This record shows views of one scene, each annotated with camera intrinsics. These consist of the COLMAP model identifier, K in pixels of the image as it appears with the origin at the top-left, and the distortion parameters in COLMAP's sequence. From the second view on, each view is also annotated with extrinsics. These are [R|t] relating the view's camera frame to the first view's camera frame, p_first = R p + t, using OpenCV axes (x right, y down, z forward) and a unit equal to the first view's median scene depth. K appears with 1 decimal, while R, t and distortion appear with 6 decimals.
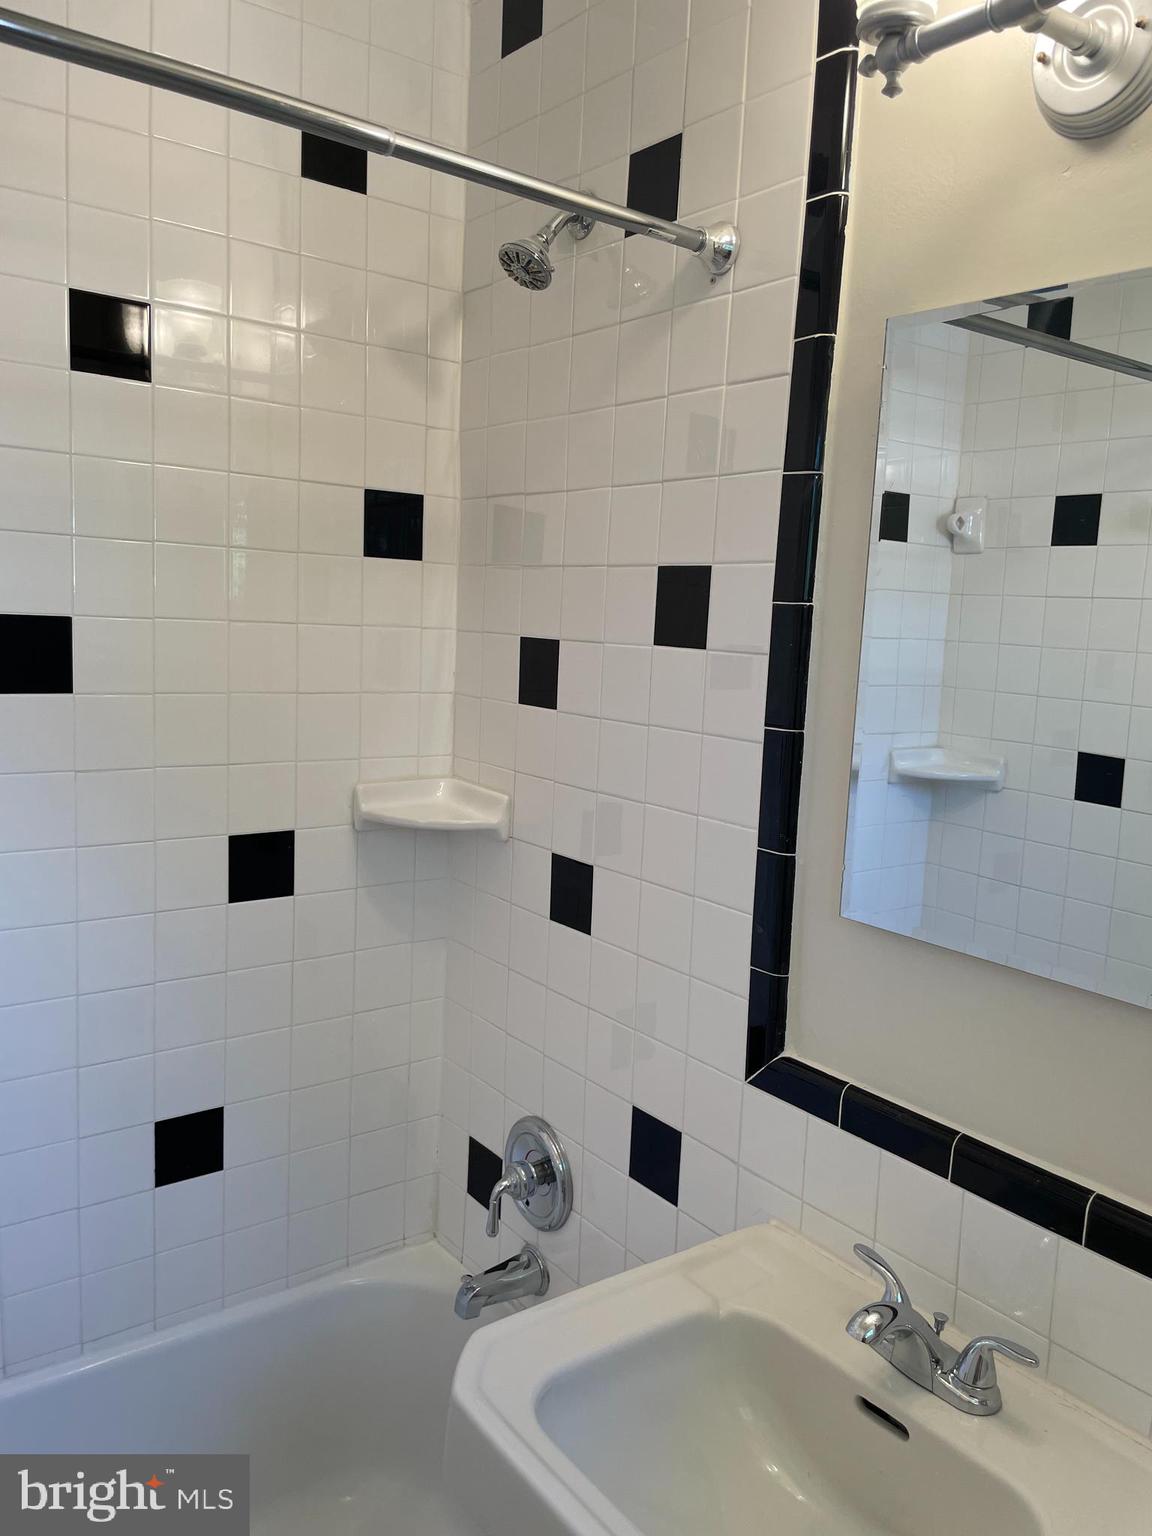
lens RADIAL K [[1180.4, 0, 588.9], [0, 1180.4, 770.7], [0, 0, 1]] dist [0.052306, -0.050688]
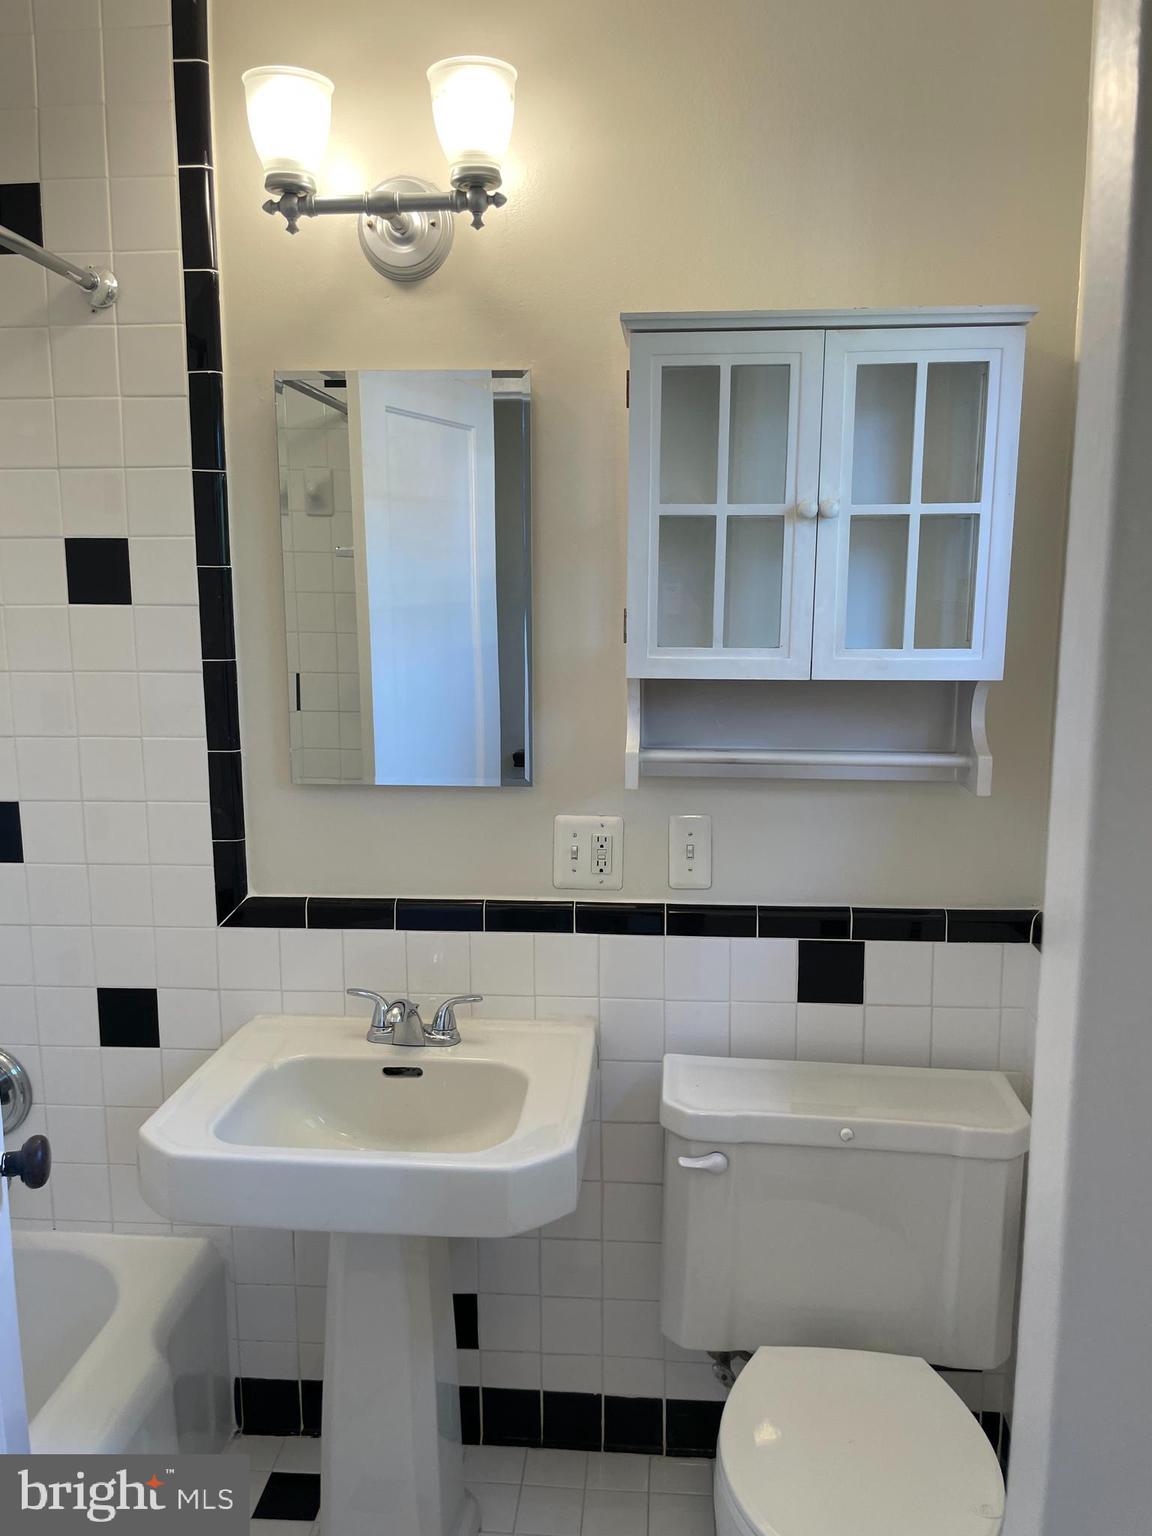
lens RADIAL K [[1180.4, 0, 563.1], [0, 1180.4, 765.8], [0, 0, 1]] dist [0.052306, -0.050688]
pose [[0.669248, -0.162424, 0.725069, -0.573899], [0.133493, 0.986221, 0.097709, 0.004755], [-0.730949, 0.031400, 0.681709, -0.213626]]
